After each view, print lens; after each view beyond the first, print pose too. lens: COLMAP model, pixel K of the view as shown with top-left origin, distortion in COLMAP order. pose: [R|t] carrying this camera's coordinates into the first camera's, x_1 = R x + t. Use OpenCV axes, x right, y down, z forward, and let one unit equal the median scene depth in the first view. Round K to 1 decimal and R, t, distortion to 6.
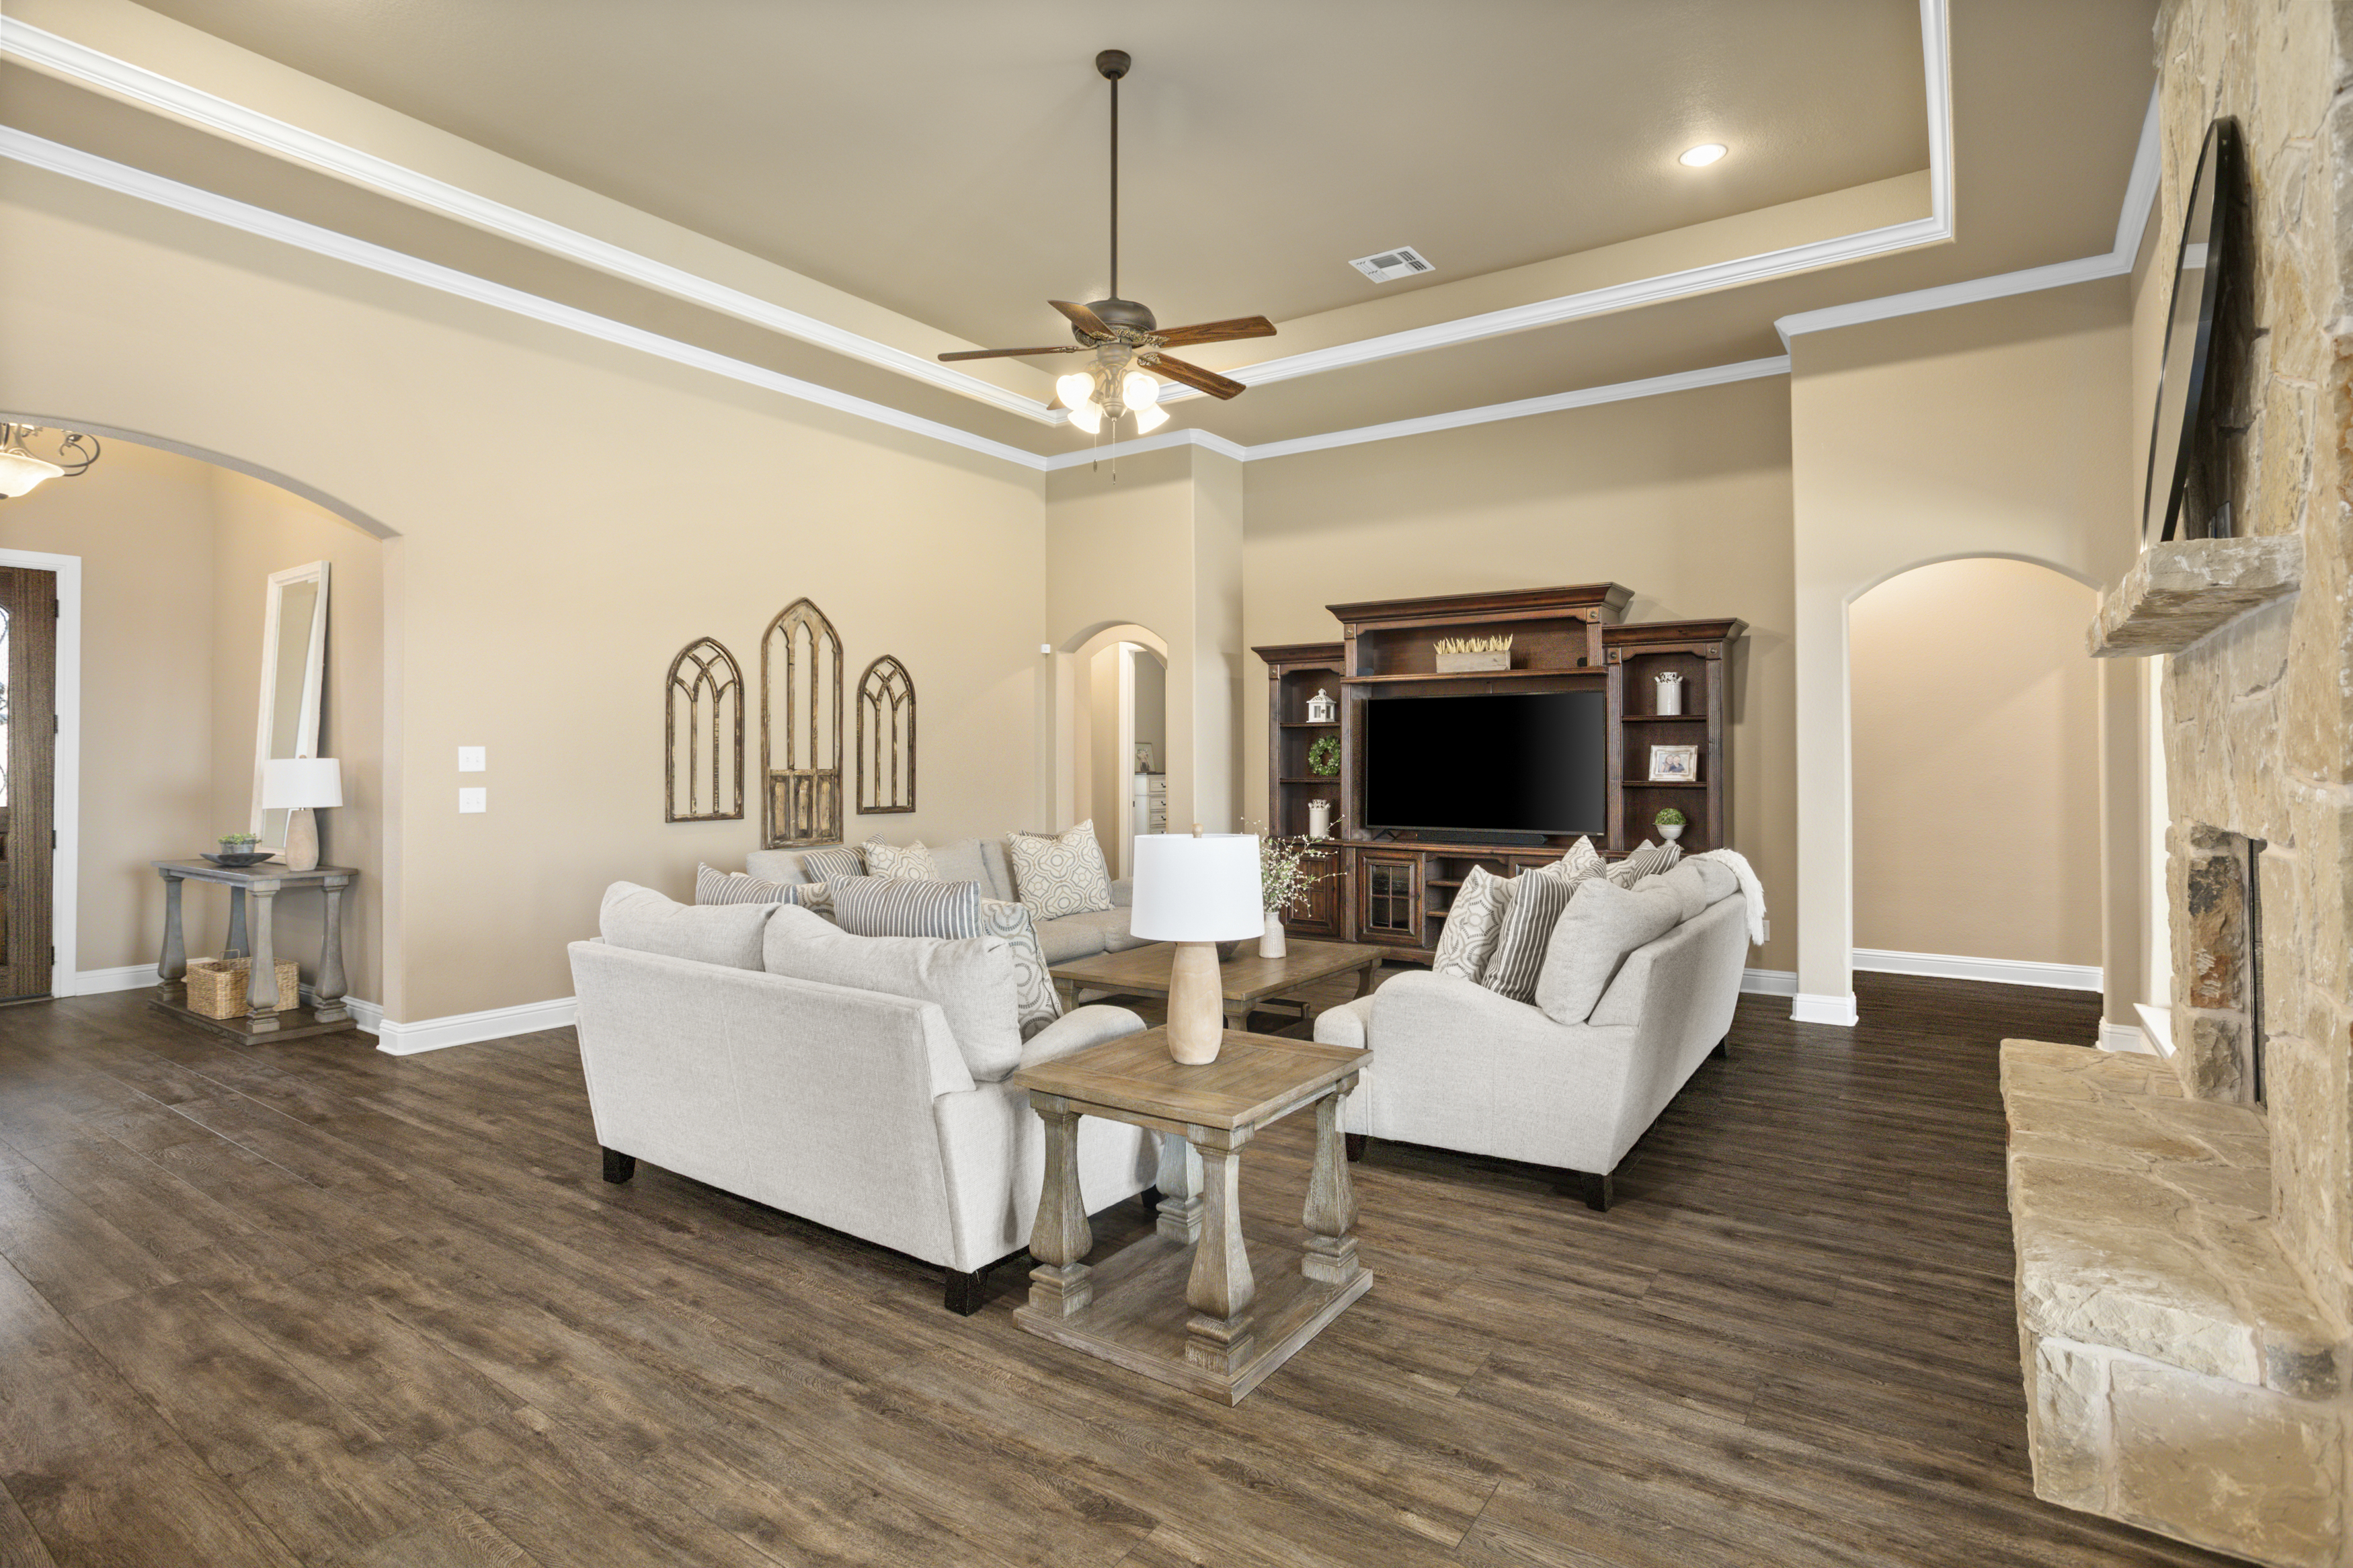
lens RADIAL K [[1178.8, 0, 1149.5], [0, 1178.8, 745.0], [0, 0, 1]] dist [-0.045604, 0.026199]
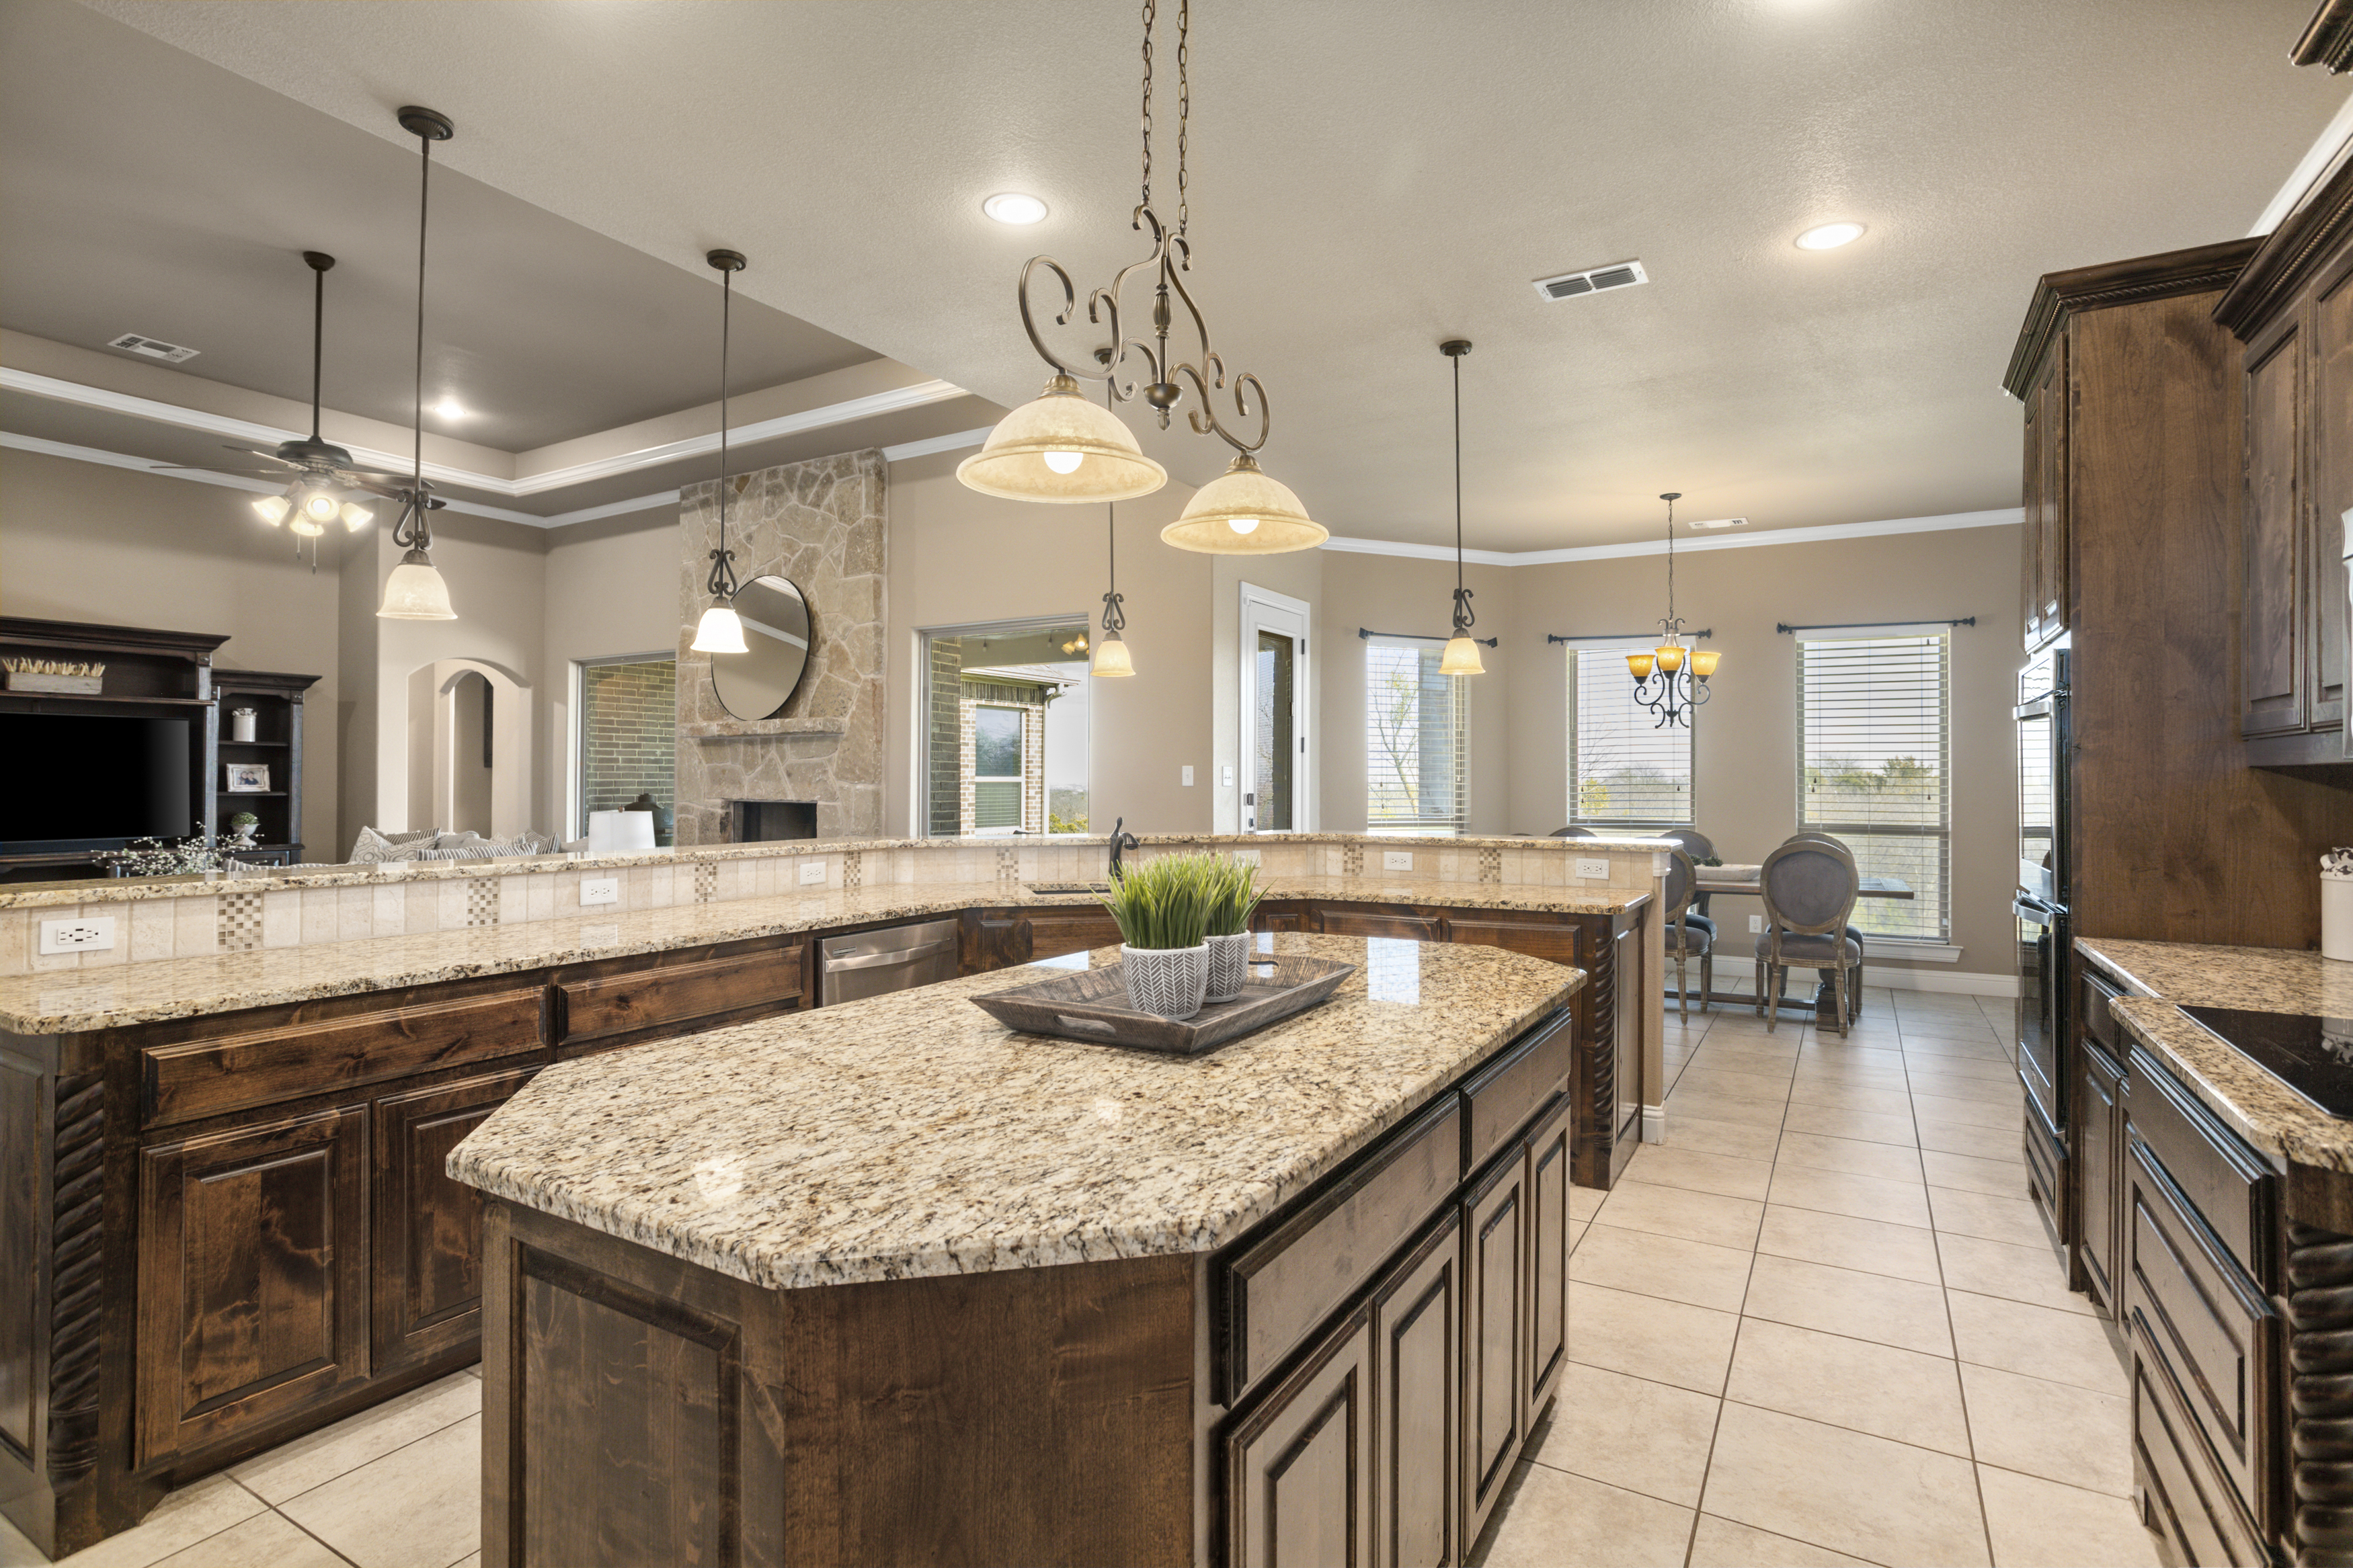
lens RADIAL K [[1168.8, 0, 1168.6], [0, 1168.8, 766.2], [0, 0, 1]] dist [-0.058647, 0.031051]
pose [[-0.087341, 0.011036, 0.996117, -0.927939], [-0.016317, 0.999789, -0.012507, 0.001701], [-0.996045, -0.017346, -0.087142, 0.078487]]
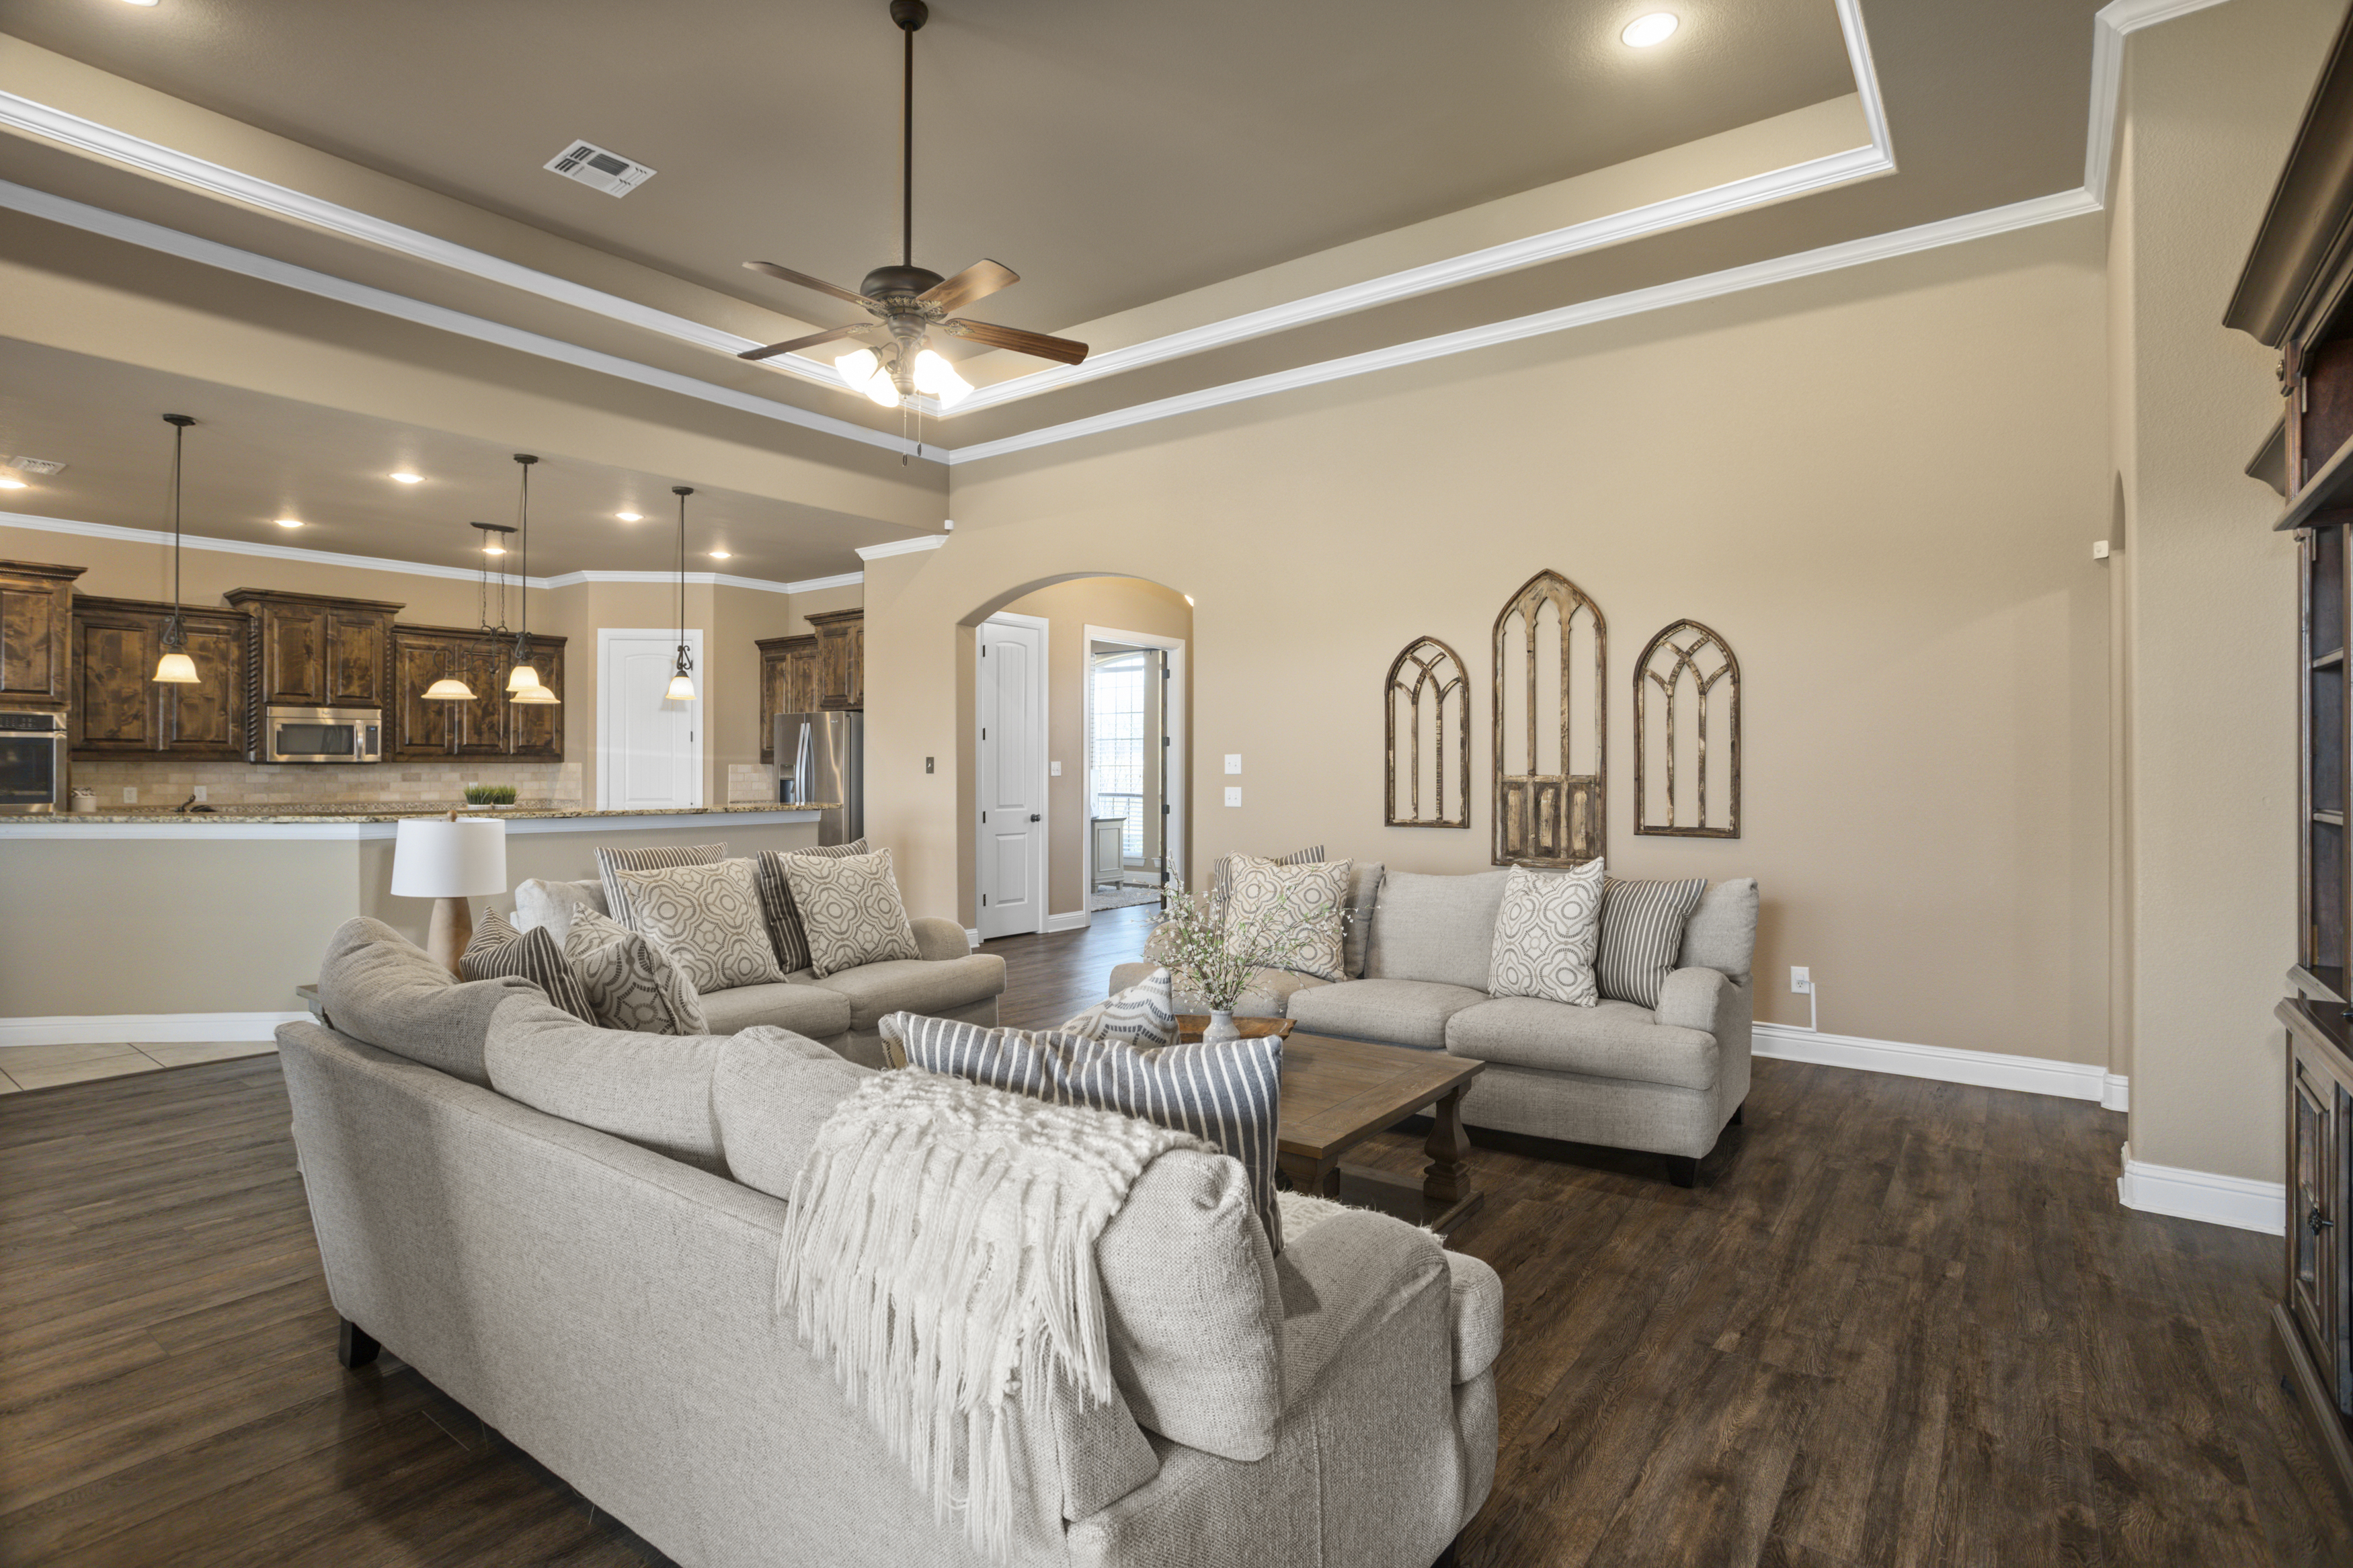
lens RADIAL K [[1168.8, 0, 1168.6], [0, 1168.8, 766.2], [0, 0, 1]] dist [-0.058647, 0.031051]
pose [[-0.022343, -0.002214, -0.999748, 0.569195], [0.013430, 0.999907, -0.002514, 0.013648], [0.999660, -0.013483, -0.022312, 0.794622]]
